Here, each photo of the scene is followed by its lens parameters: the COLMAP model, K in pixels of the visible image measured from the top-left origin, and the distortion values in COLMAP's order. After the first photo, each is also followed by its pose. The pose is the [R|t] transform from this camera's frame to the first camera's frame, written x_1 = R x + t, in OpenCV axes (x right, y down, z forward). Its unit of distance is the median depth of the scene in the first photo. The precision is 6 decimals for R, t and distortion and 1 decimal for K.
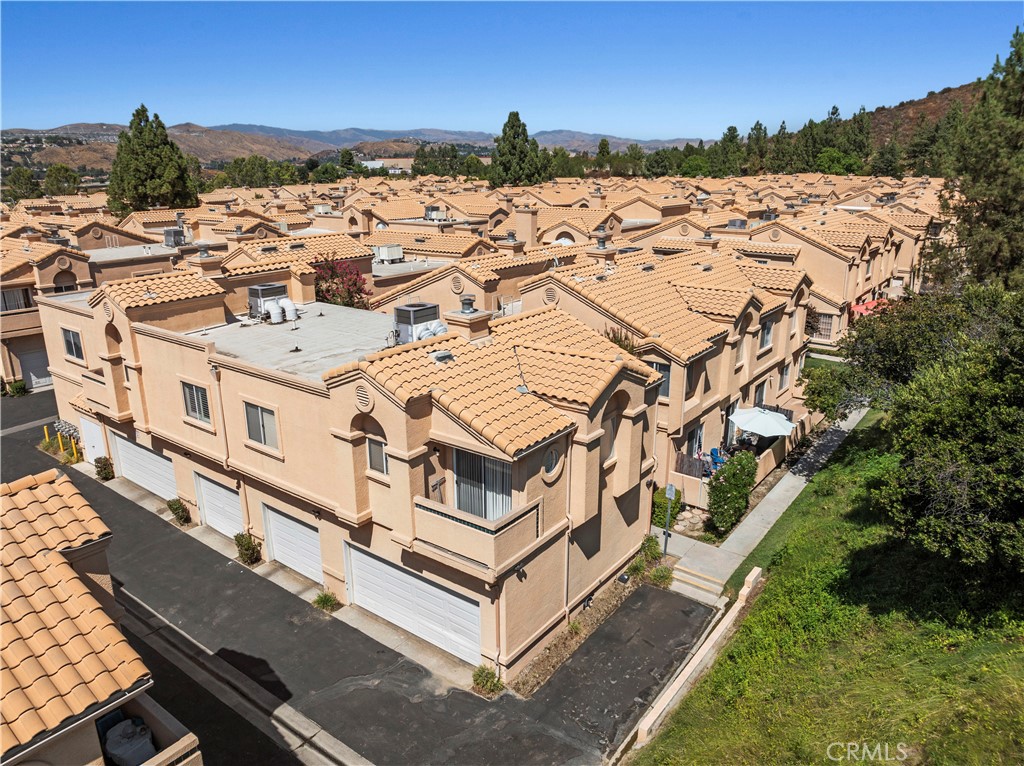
lens RADIAL K [[720.4, 0, 512.0], [0, 720.4, 383.0], [0, 0, 1]] dist [-0.051444, 0.023397]
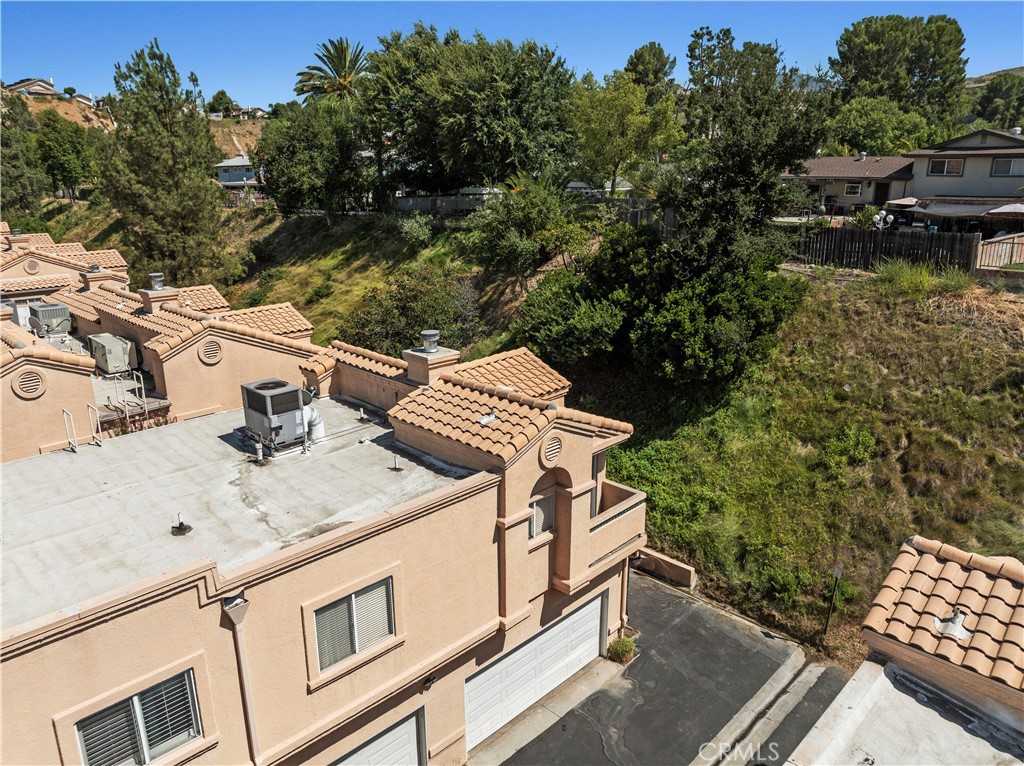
lens RADIAL K [[720.4, 0, 512.0], [0, 720.4, 383.0], [0, 0, 1]] dist [-0.051444, 0.023397]
pose [[0.128138, -0.272027, 0.953720, -0.634329], [0.292817, 0.929154, 0.225678, -0.165094], [-0.947544, 0.250348, 0.198714, 0.538215]]
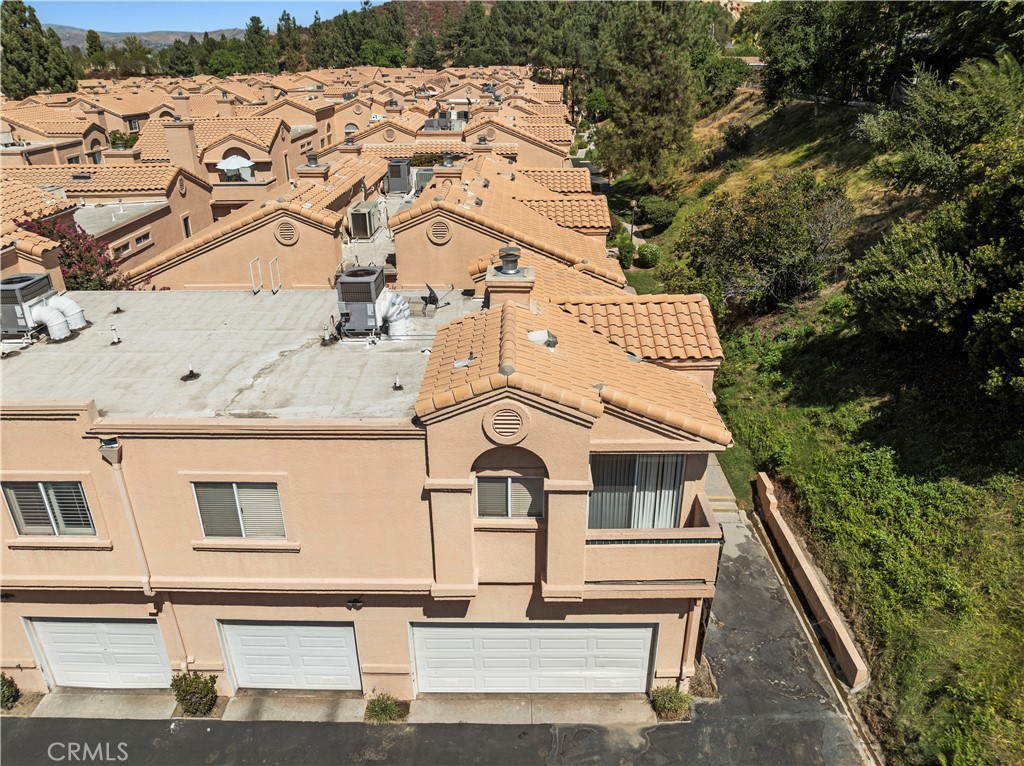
lens RADIAL K [[723.1, 0, 512.0], [0, 723.1, 383.0], [0, 0, 1]] dist [-0.066523, 0.038991]
pose [[0.801069, -0.249055, 0.544298, -0.355427], [0.175345, 0.967075, 0.184443, -0.089928], [-0.572313, -0.052311, 0.818365, 0.278154]]
